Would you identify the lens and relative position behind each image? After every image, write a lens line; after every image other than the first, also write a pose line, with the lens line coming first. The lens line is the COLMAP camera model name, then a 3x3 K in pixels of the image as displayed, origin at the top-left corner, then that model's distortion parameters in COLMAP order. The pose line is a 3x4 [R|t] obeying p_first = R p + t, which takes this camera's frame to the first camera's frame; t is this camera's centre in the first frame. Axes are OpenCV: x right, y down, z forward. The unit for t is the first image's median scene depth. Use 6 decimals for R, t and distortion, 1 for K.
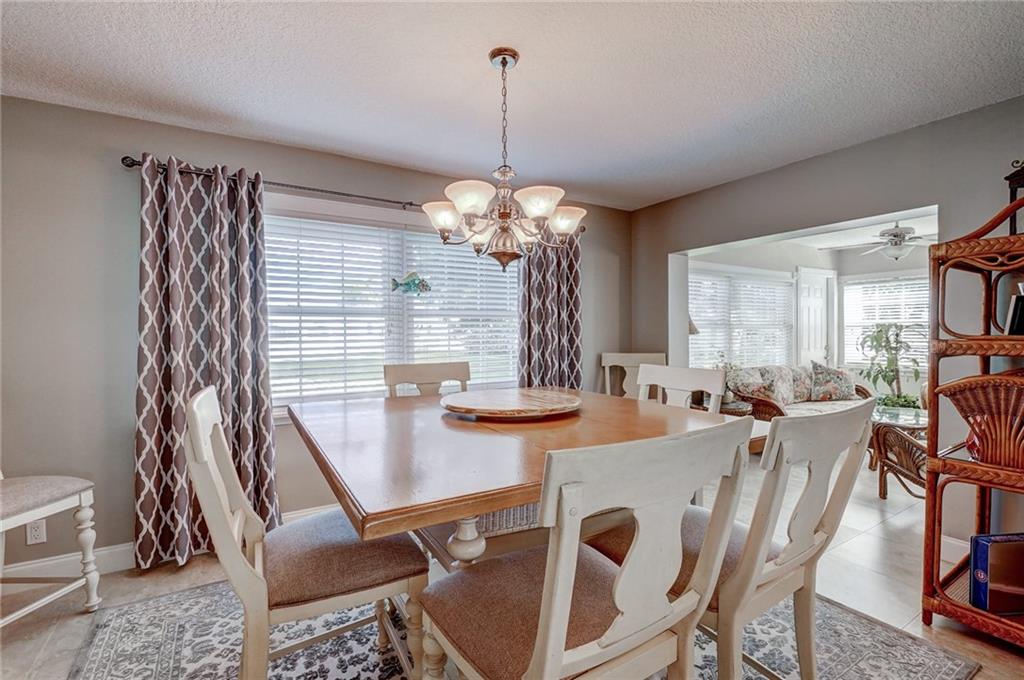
lens RADIAL K [[464.4, 0, 514.7], [0, 464.4, 340.3], [0, 0, 1]] dist [-0.022754, 0.000017]
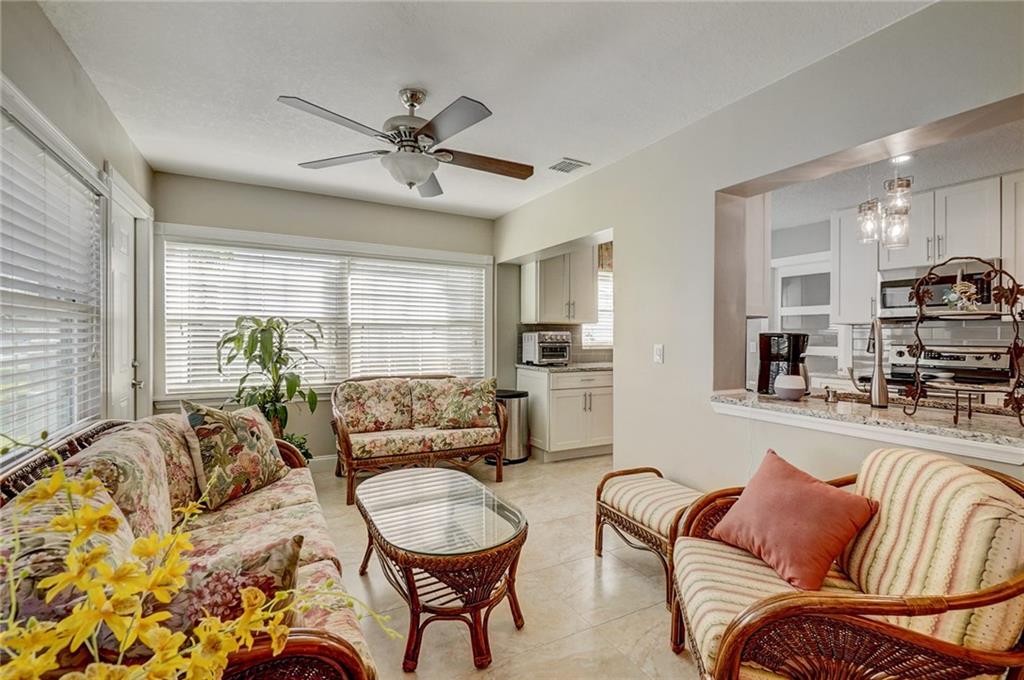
lens RADIAL K [[455.5, 0, 512.0], [0, 455.5, 340.0], [0, 0, 1]] dist [-0.002670, -0.001069]
pose [[0.056339, -0.003296, 0.998406, 0.275990], [0.006004, 0.999978, 0.002962, -0.008176], [-0.998394, 0.005828, 0.056358, 0.704786]]
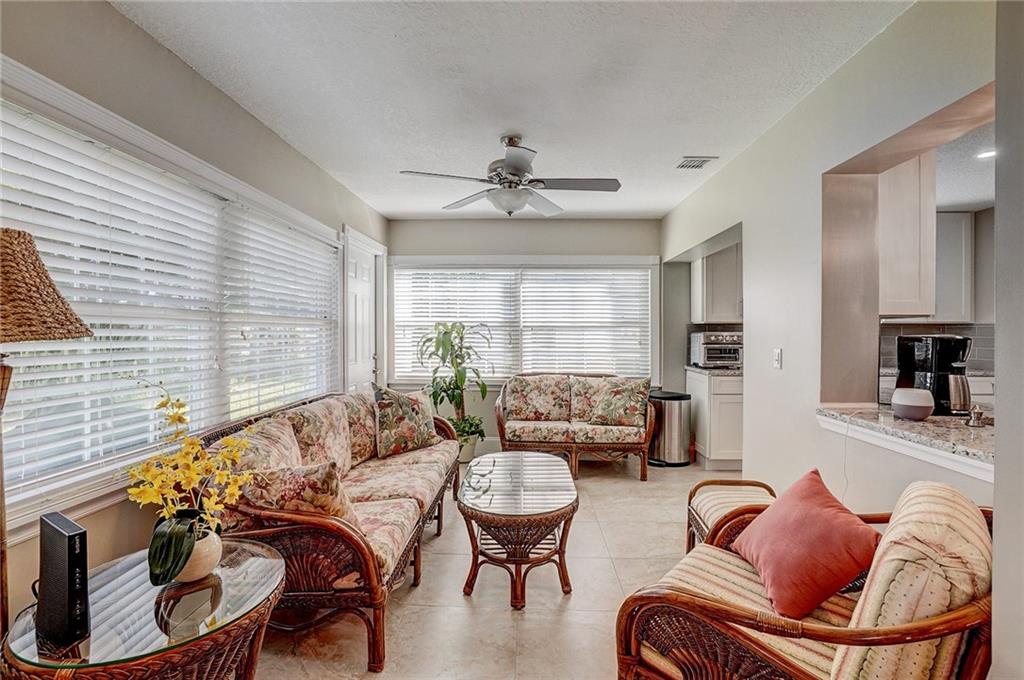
lens RADIAL K [[463.0, 0, 512.1], [0, 463.0, 341.7], [0, 0, 1]] dist [-0.043445, 0.000584]
pose [[0.556512, -0.009634, 0.830784, 0.264895], [0.005036, 0.999954, 0.008222, -0.012505], [-0.830824, -0.000392, 0.556534, 0.537653]]
